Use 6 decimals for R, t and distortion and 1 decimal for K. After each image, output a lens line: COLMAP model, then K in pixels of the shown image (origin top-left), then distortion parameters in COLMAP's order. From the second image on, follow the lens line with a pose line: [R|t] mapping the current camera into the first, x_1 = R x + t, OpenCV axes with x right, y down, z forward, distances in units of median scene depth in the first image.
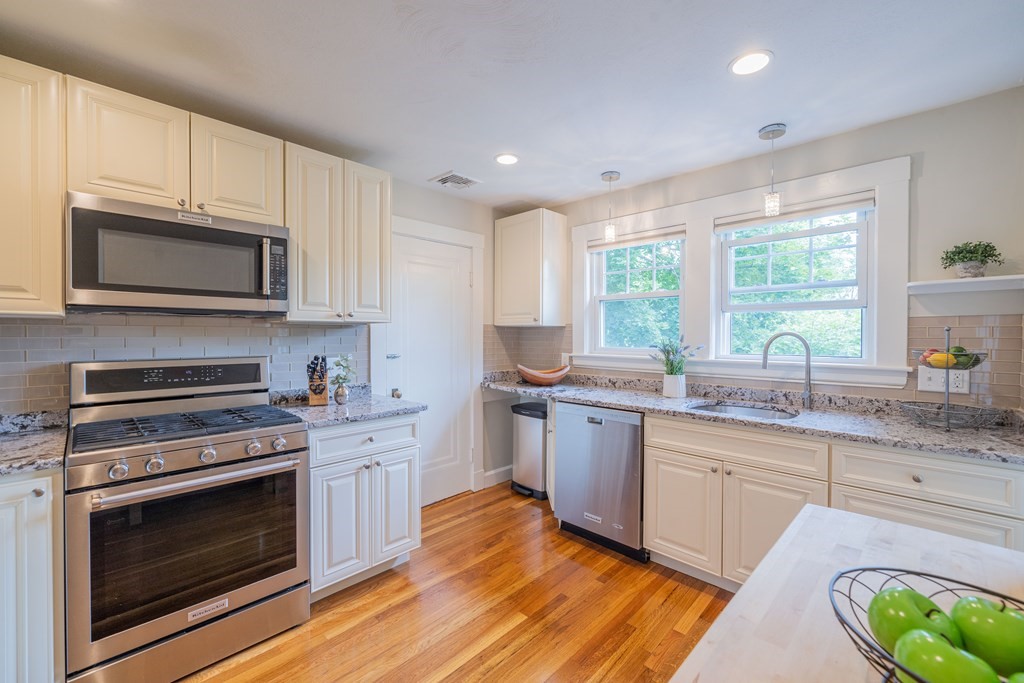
lens RADIAL K [[417.4, 0, 511.2], [0, 417.4, 338.4], [0, 0, 1]] dist [0.000453, 0.000291]
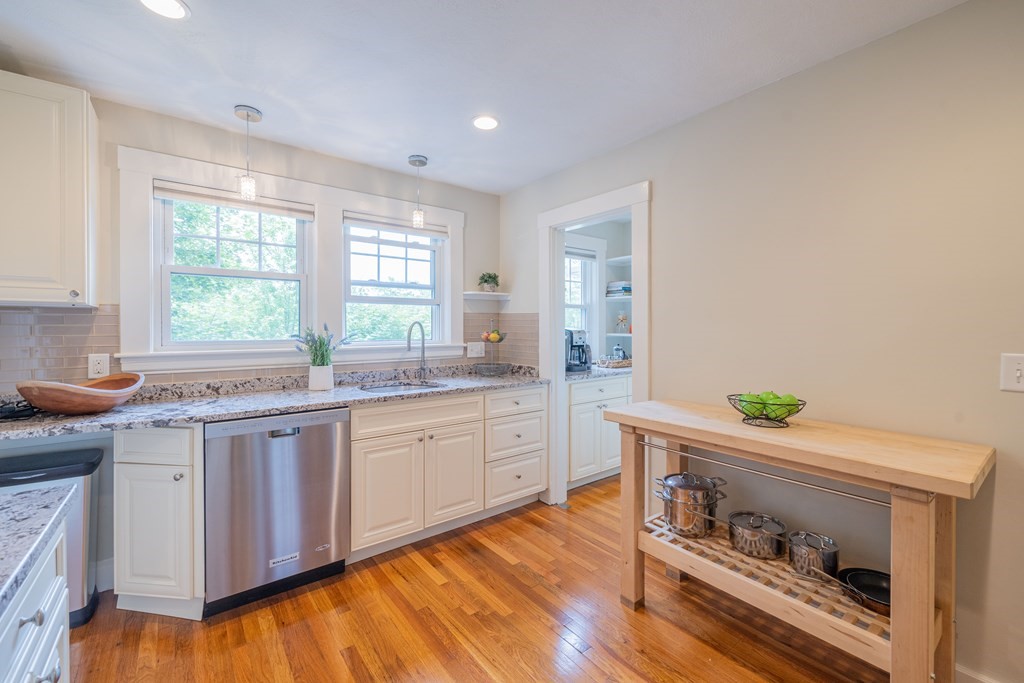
lens RADIAL K [[422.9, 0, 515.1], [0, 422.9, 328.4], [0, 0, 1]] dist [0.001897, 0.000256]
pose [[0.141689, -0.003871, 0.989904, -0.579394], [0.010754, 0.999939, 0.002371, 0.007256], [-0.989853, 0.010310, 0.141722, 0.522811]]
